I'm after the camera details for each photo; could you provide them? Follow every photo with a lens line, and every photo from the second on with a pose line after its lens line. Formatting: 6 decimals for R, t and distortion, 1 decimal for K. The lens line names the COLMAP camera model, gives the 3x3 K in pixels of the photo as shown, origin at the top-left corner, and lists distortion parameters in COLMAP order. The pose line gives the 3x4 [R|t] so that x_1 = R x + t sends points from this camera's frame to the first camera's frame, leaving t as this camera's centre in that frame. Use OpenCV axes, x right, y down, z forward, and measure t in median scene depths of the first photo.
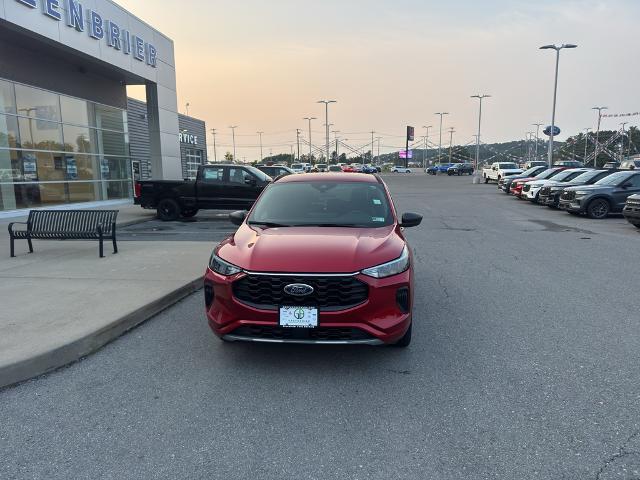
lens RADIAL K [[450.8, 0, 320.4], [0, 450.8, 245.6], [0, 0, 1]] dist [0.043420, -0.053861]
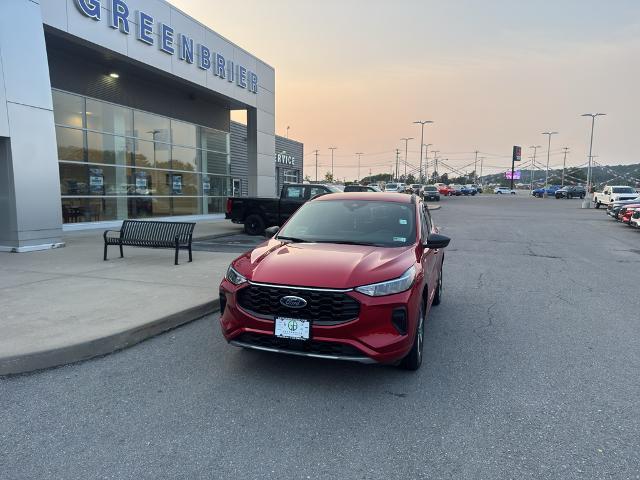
lens RADIAL K [[450.8, 0, 321.6], [0, 450.8, 240.2], [0, 0, 1]] dist [0.043420, -0.053861]
pose [[0.977344, 0.041584, -0.207533, 0.167292], [-0.052781, 0.997418, -0.048707, 0.001590], [0.204972, 0.058557, 0.977015, -0.011170]]
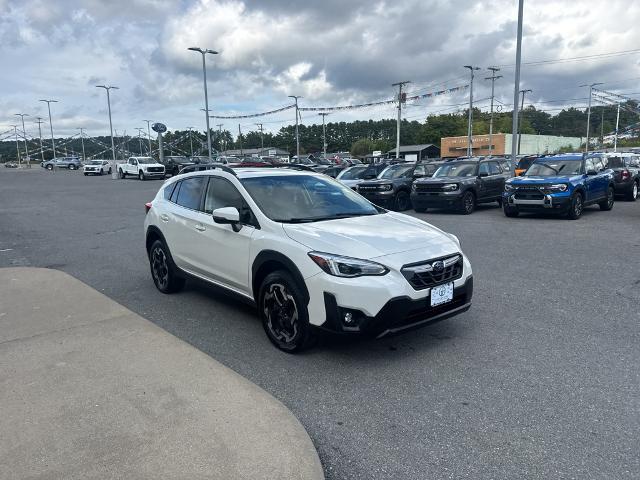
lens RADIAL K [[450.8, 0, 322.6], [0, 450.8, 243.8], [0, 0, 1]] dist [0.043420, -0.053861]
pose [[0.668355, -0.131003, 0.732215, -0.711364], [0.127551, 0.989973, 0.060692, -0.037949], [-0.732824, 0.052831, 0.678364, 0.369142]]
